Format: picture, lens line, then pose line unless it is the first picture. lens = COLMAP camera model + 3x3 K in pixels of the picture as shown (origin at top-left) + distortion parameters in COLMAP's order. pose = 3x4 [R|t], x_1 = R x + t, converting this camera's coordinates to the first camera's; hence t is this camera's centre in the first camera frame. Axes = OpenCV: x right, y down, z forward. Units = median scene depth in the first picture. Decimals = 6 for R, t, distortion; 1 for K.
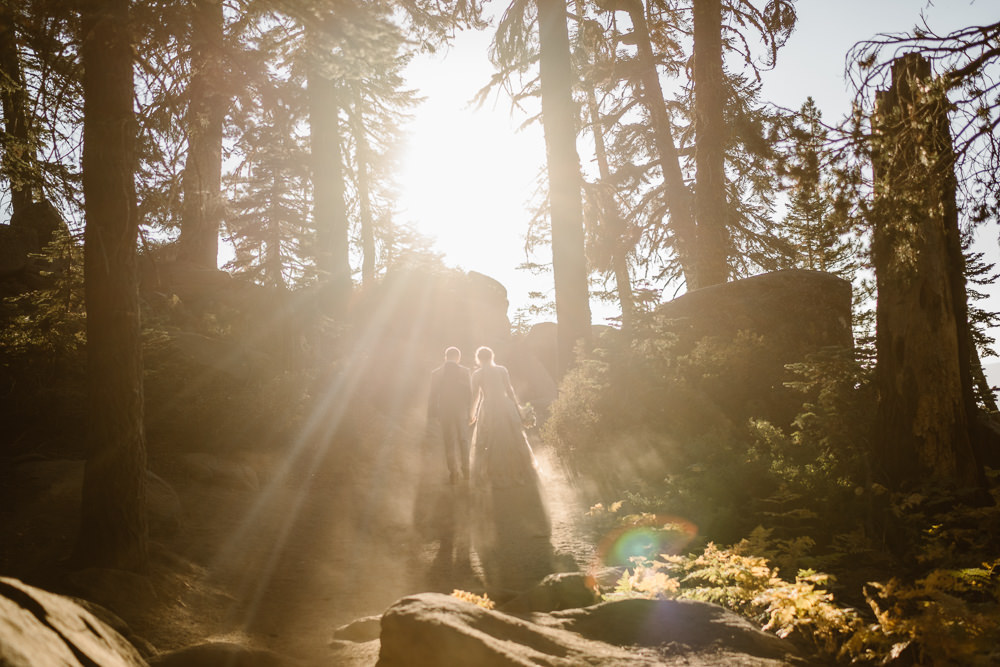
lens RADIAL K [[1060.5, 0, 502.9], [0, 1060.5, 334.7], [0, 0, 1]] dist [-0.021602, 0.000000]
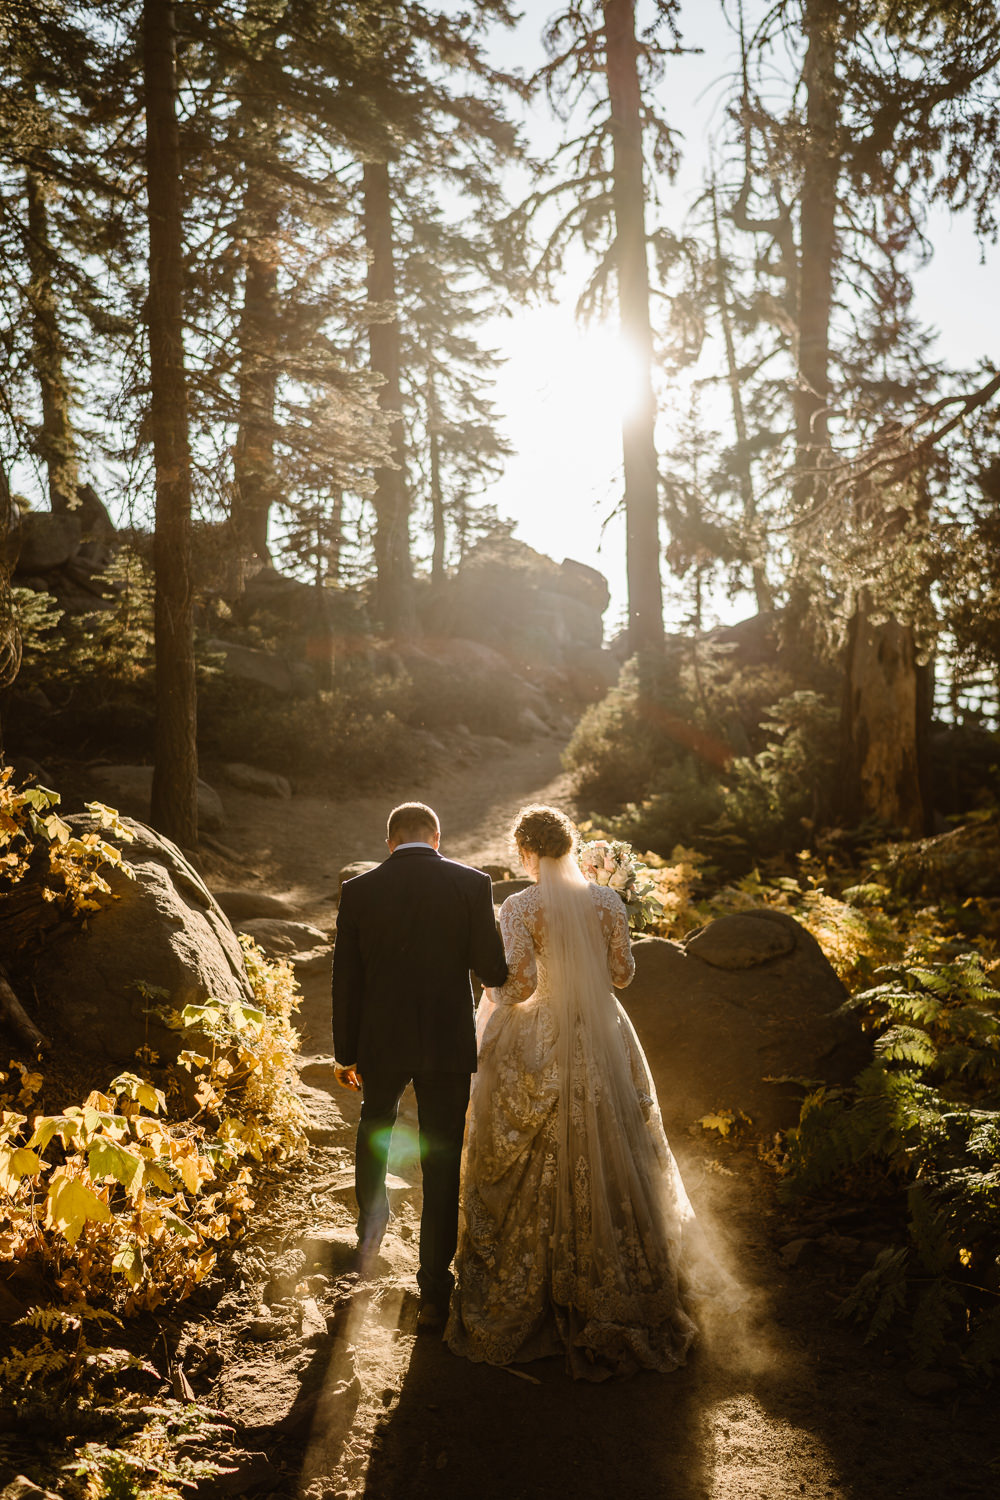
lens RADIAL K [[1590.7, 0, 497.2], [0, 1590.7, 750.6], [0, 0, 1]] dist [-0.021602, 0.000000]
pose [[0.990770, 0.043353, -0.128432, 0.096162], [-0.030275, 0.994315, 0.102086, -0.039540], [0.132128, -0.097255, 0.986450, -0.300736]]
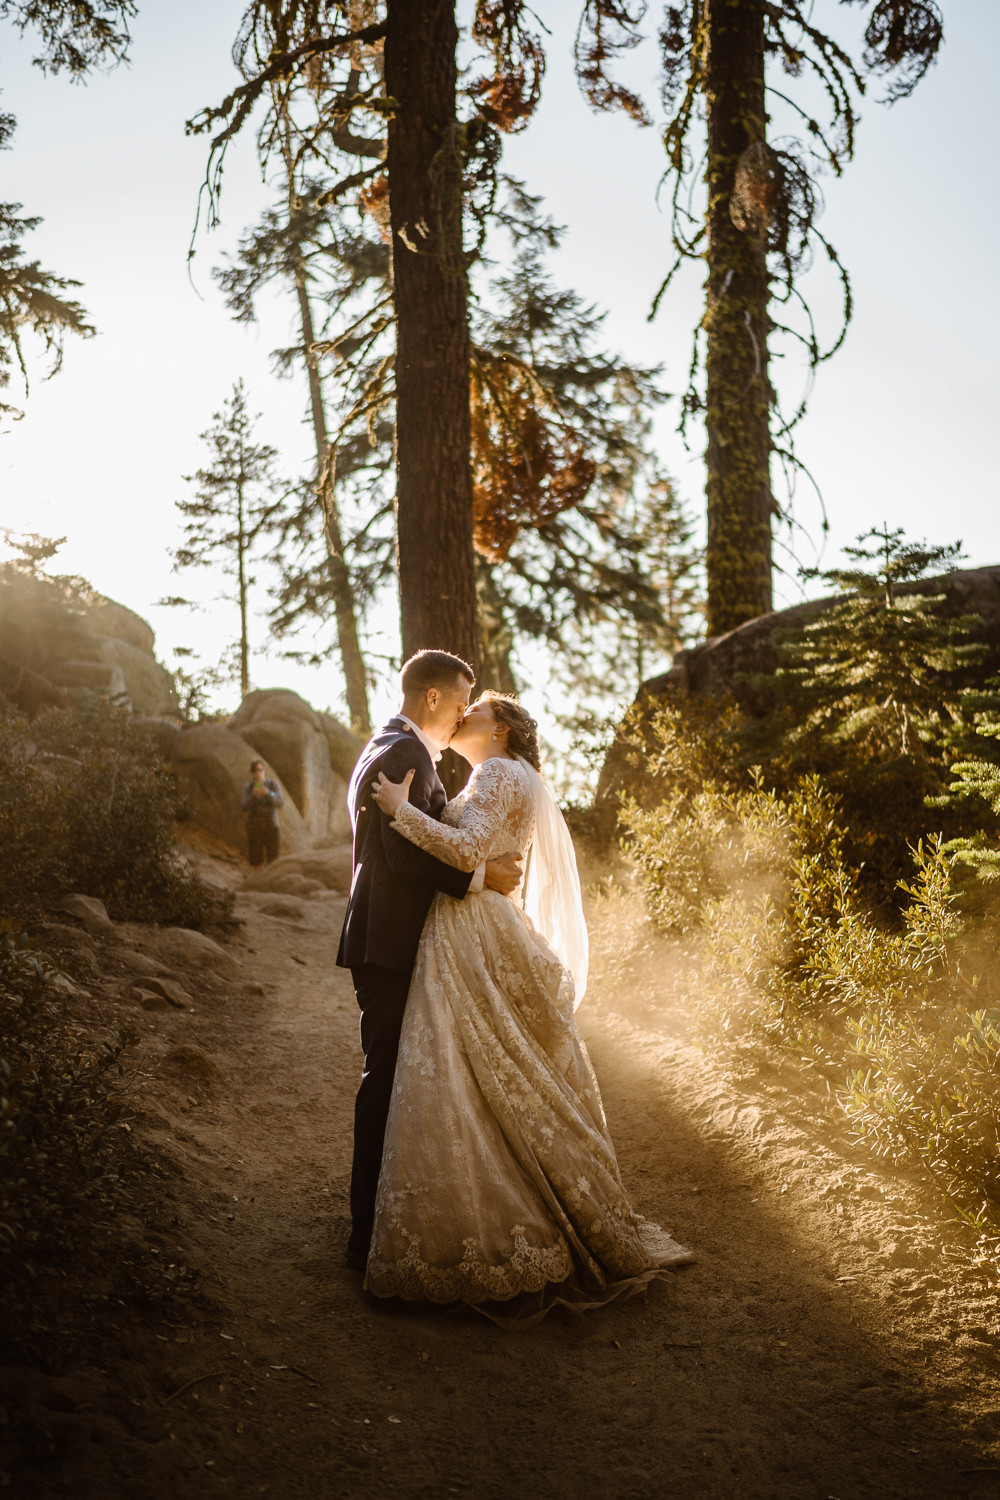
lens RADIAL K [[1590.7, 0, 508.2], [0, 1590.7, 759.1], [0, 0, 1]] dist [-0.021602, 0.000000]
pose [[0.965991, 0.036860, 0.255934, -0.030684], [-0.041526, 0.999055, 0.012849, 0.005164], [-0.255218, -0.023040, 0.966609, 0.178042]]
